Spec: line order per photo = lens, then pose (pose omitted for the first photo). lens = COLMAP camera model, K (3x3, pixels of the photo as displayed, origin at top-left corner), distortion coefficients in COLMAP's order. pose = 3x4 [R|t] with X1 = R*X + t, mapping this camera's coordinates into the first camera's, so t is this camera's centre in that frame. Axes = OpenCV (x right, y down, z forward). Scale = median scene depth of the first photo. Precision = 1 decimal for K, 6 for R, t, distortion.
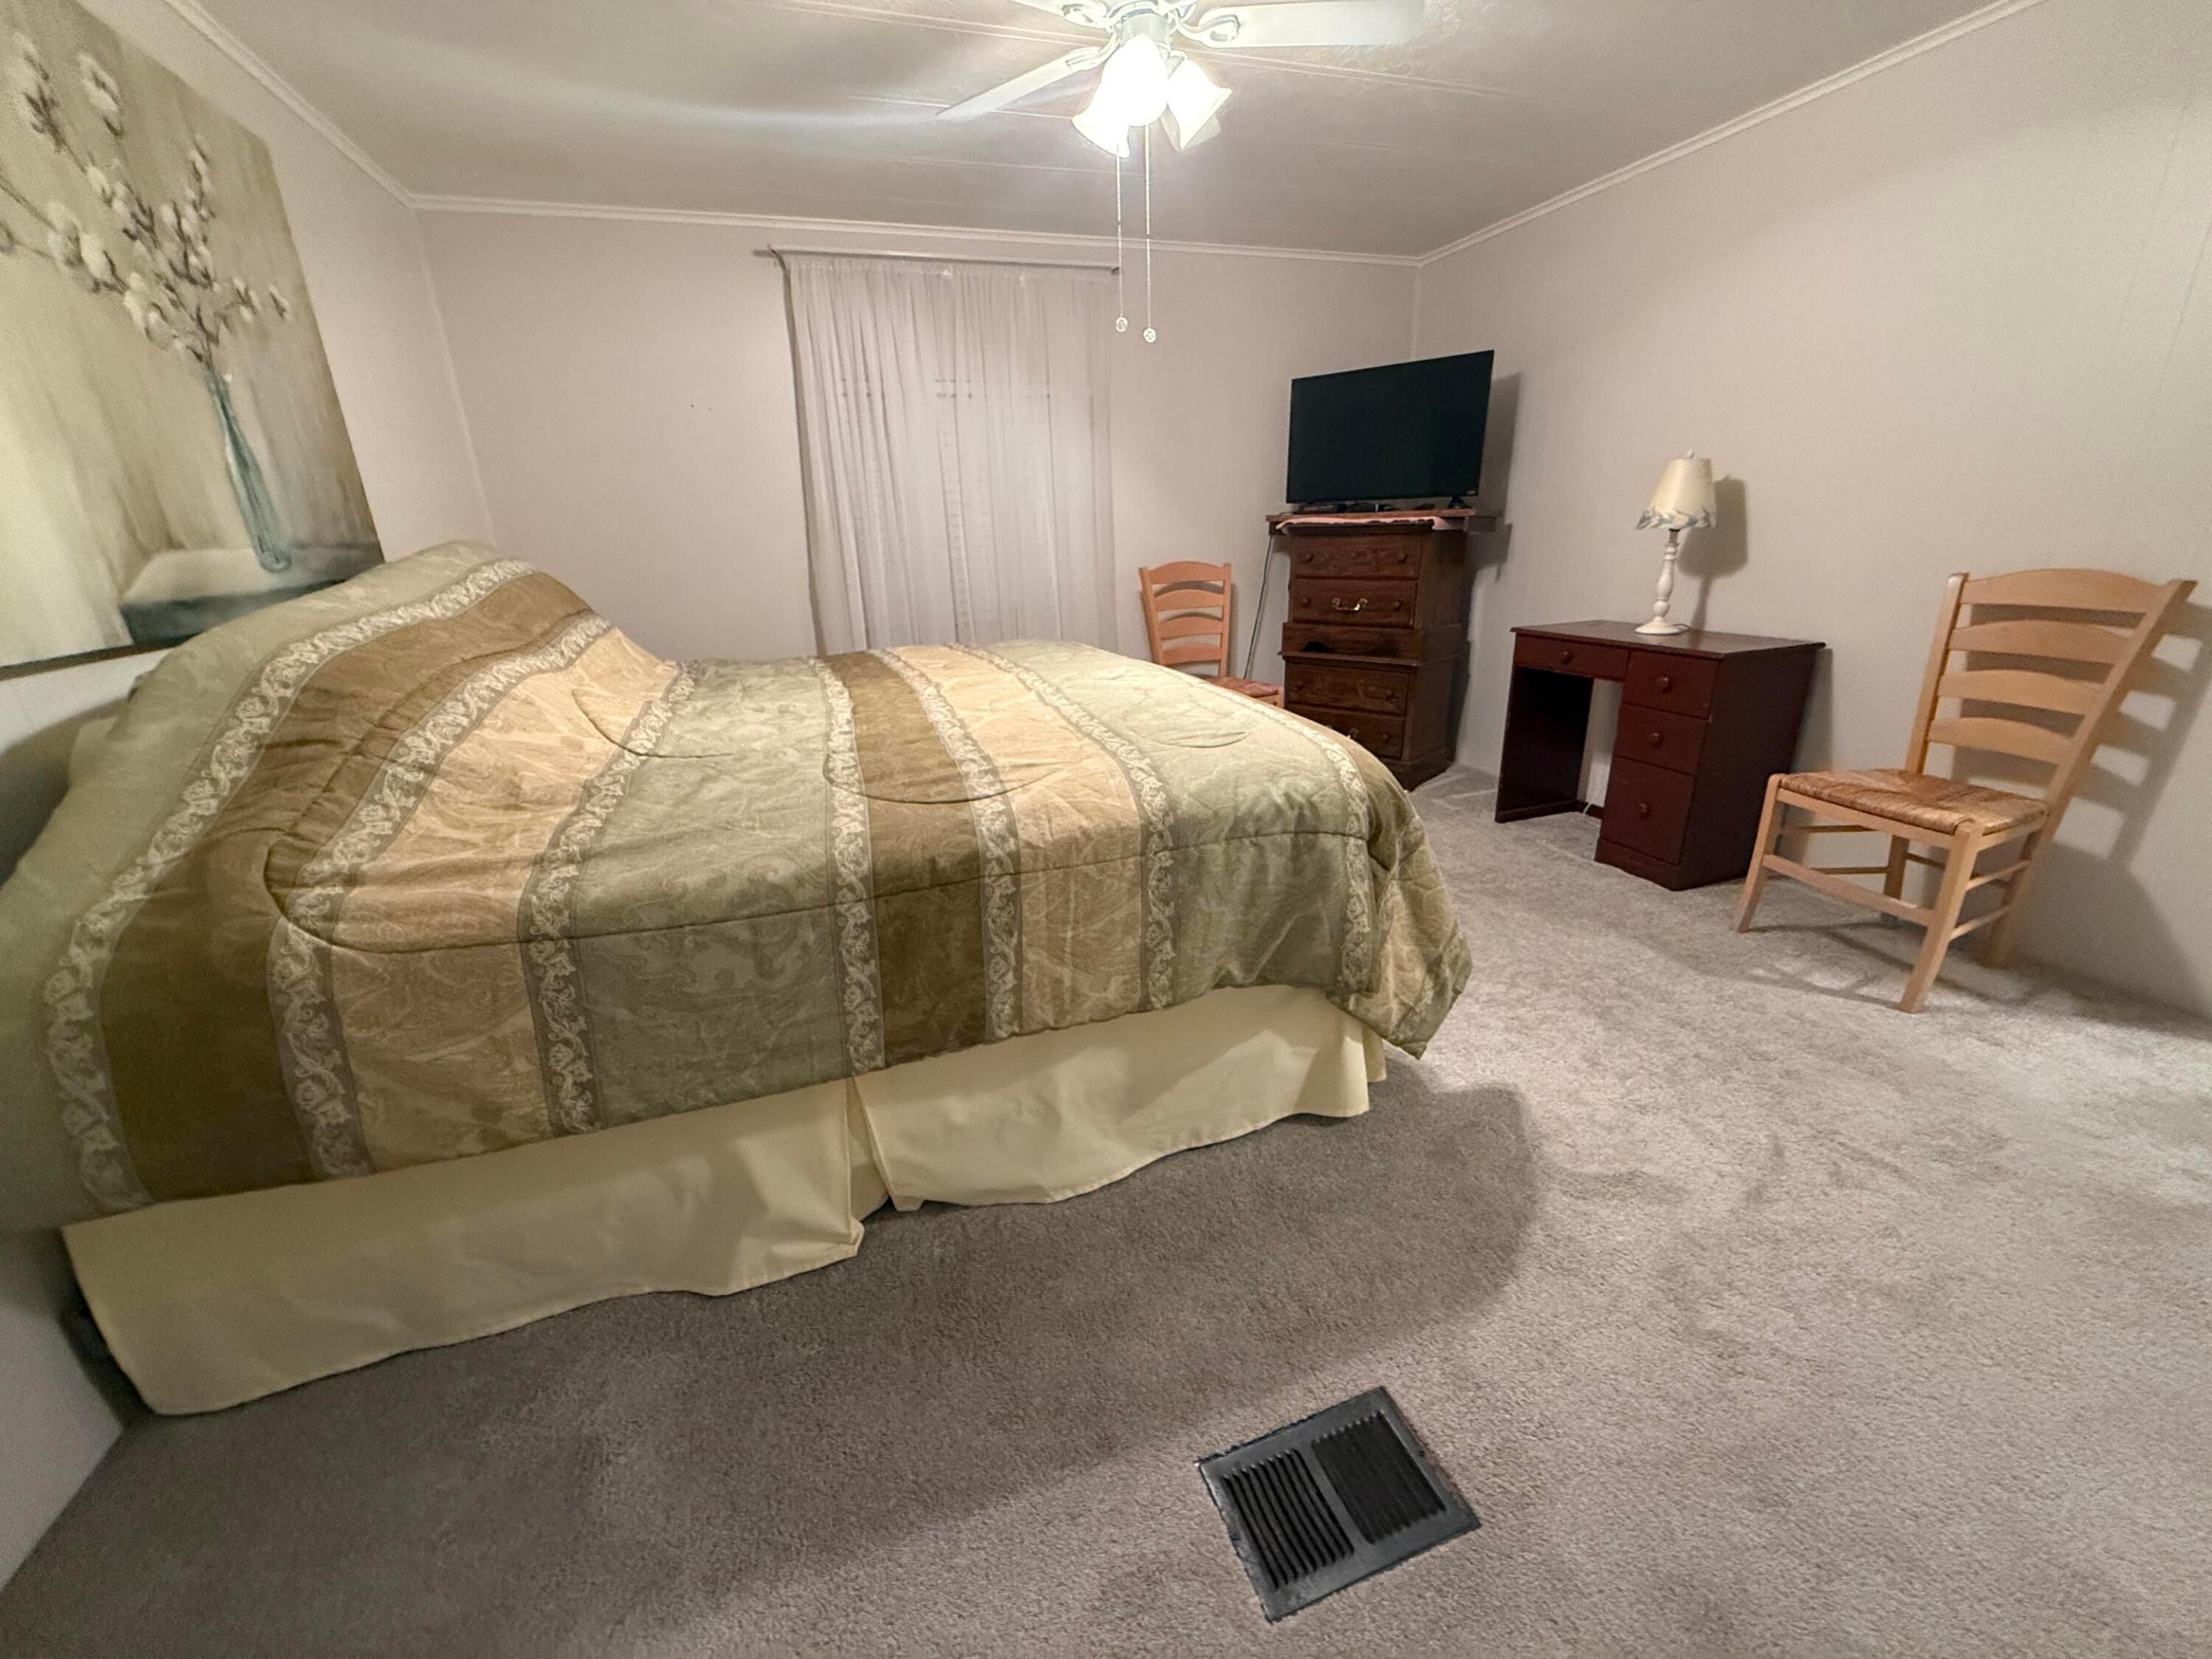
lens RADIAL K [[879.3, 0, 1100.5], [0, 879.3, 834.8], [0, 0, 1]] dist [-0.001640, 0.001018]
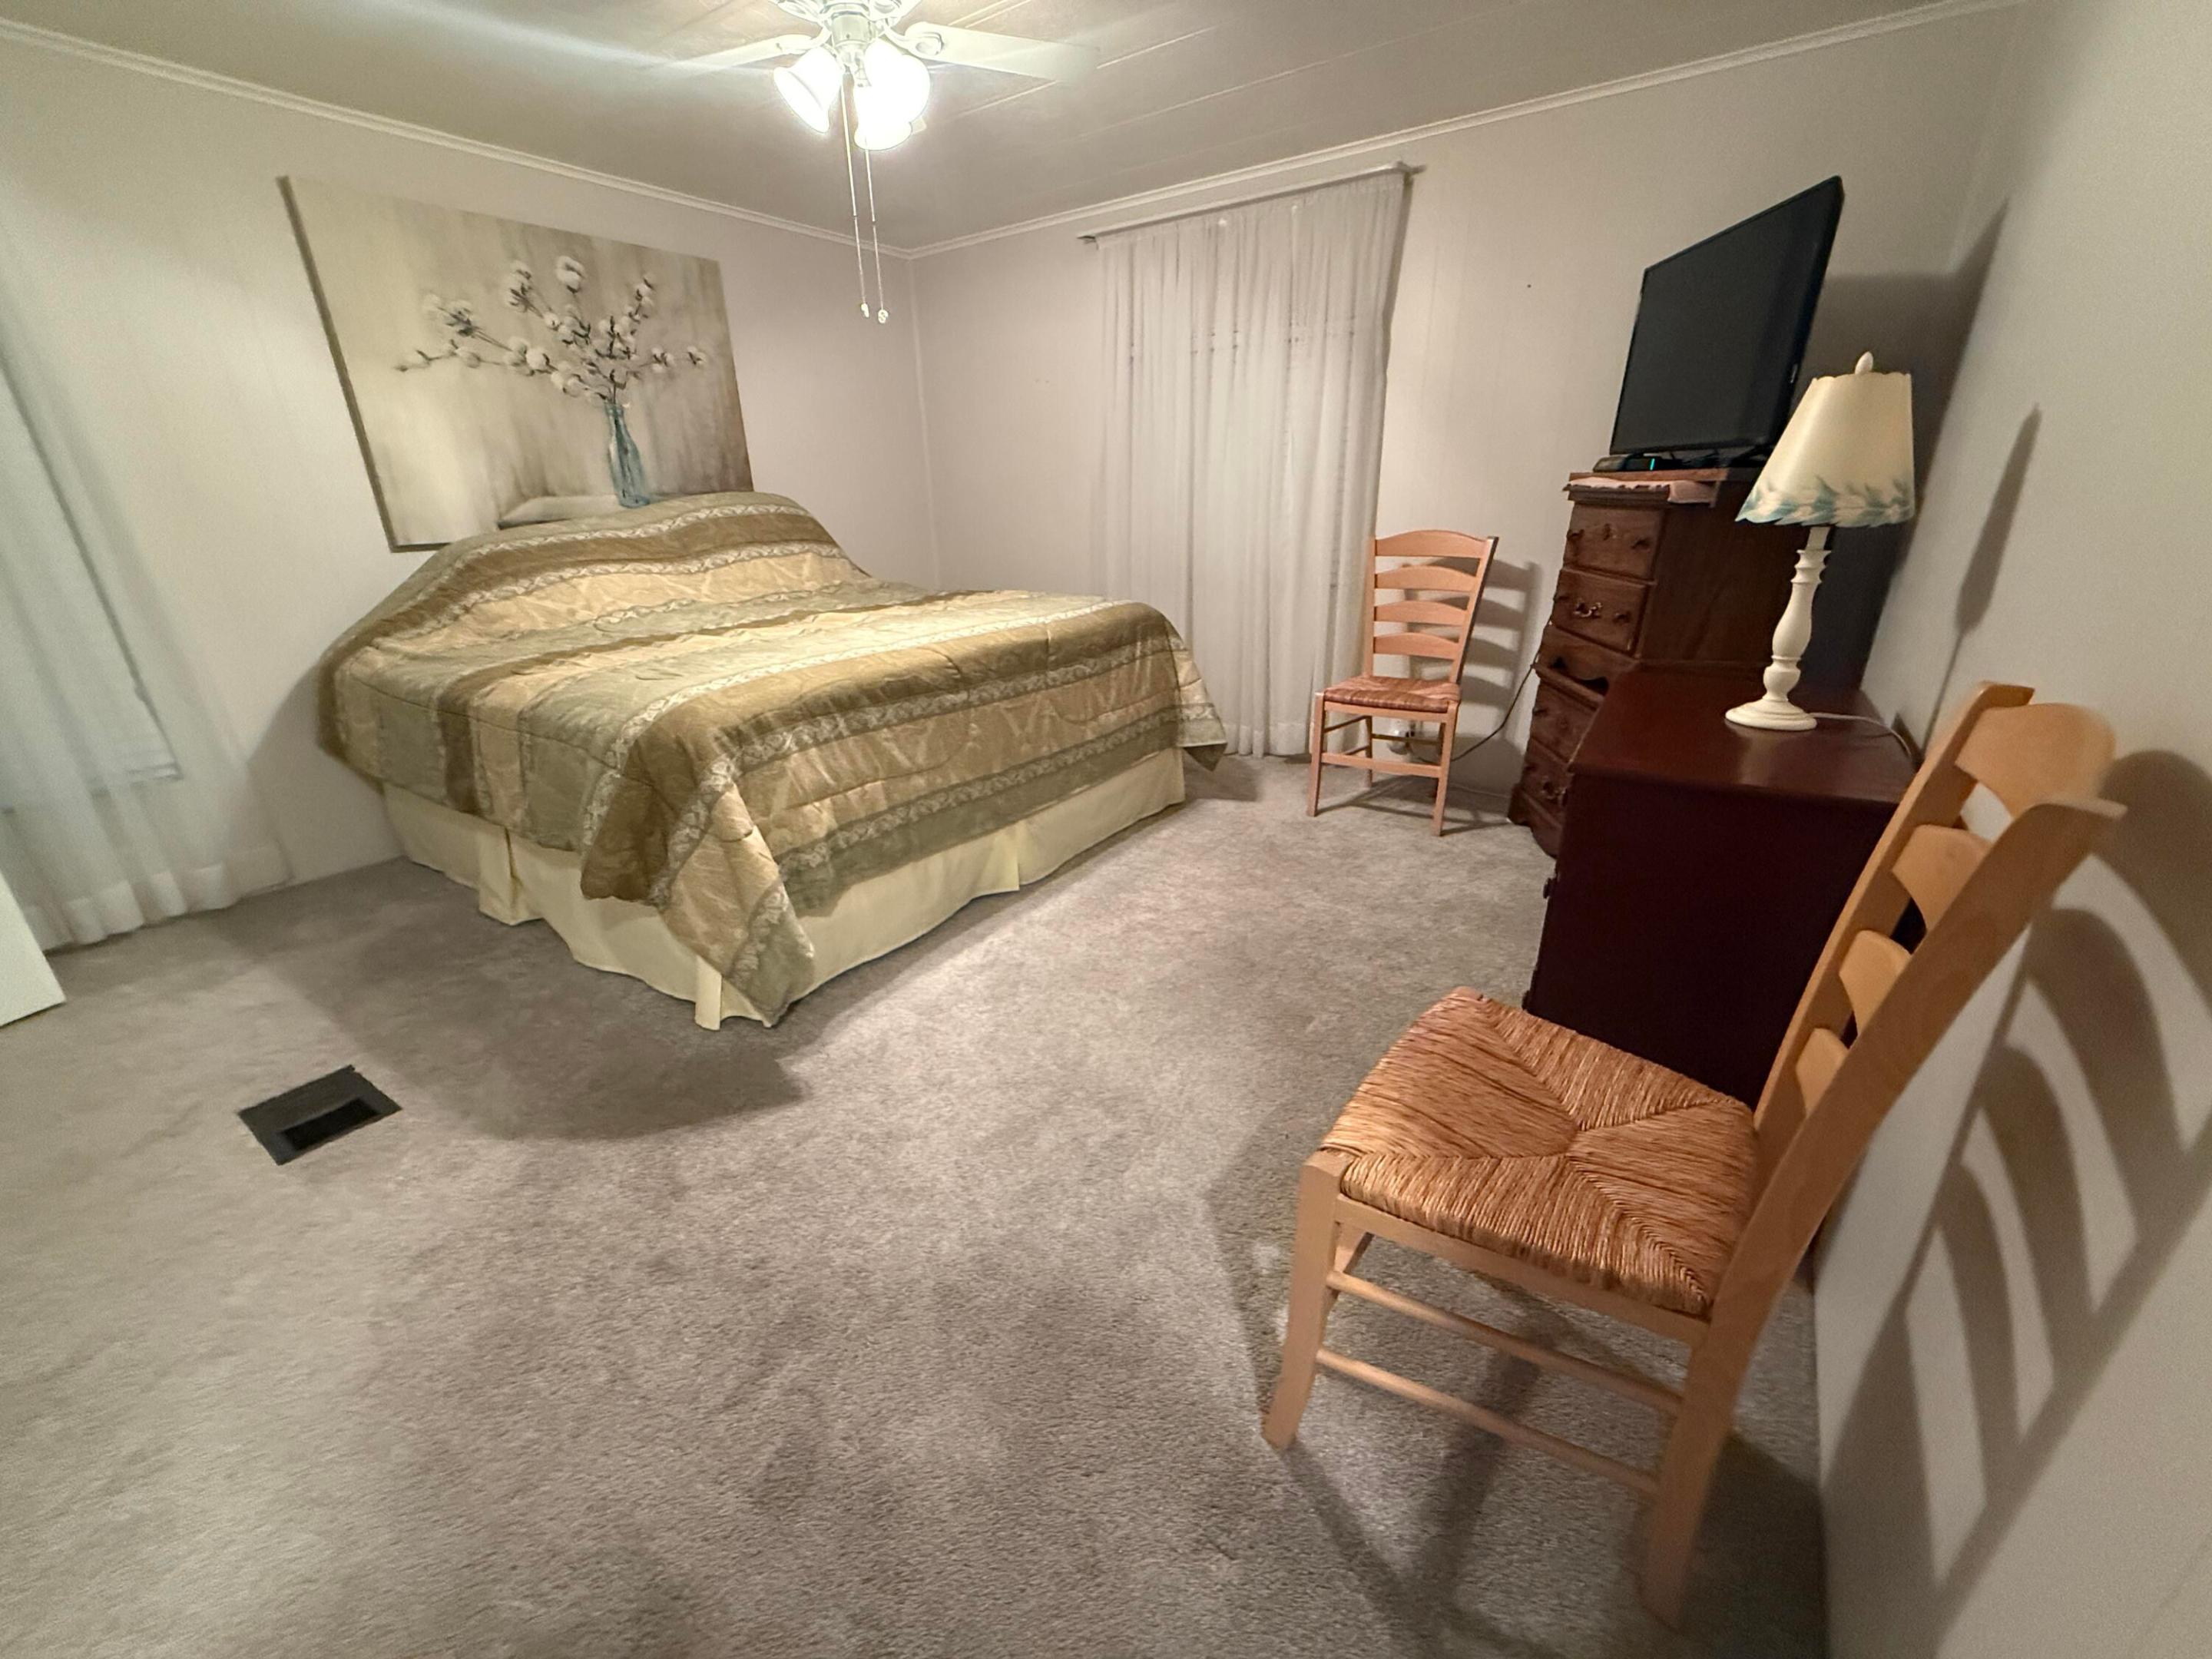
lens RADIAL K [[879.3, 0, 1107.0], [0, 879.3, 838.3], [0, 0, 1]] dist [-0.001640, 0.001018]
pose [[0.591880, 0.317316, -0.740938, 1.507792], [-0.268048, 0.944417, 0.190335, -0.298441], [0.760150, 0.085951, 0.644037, 0.702168]]
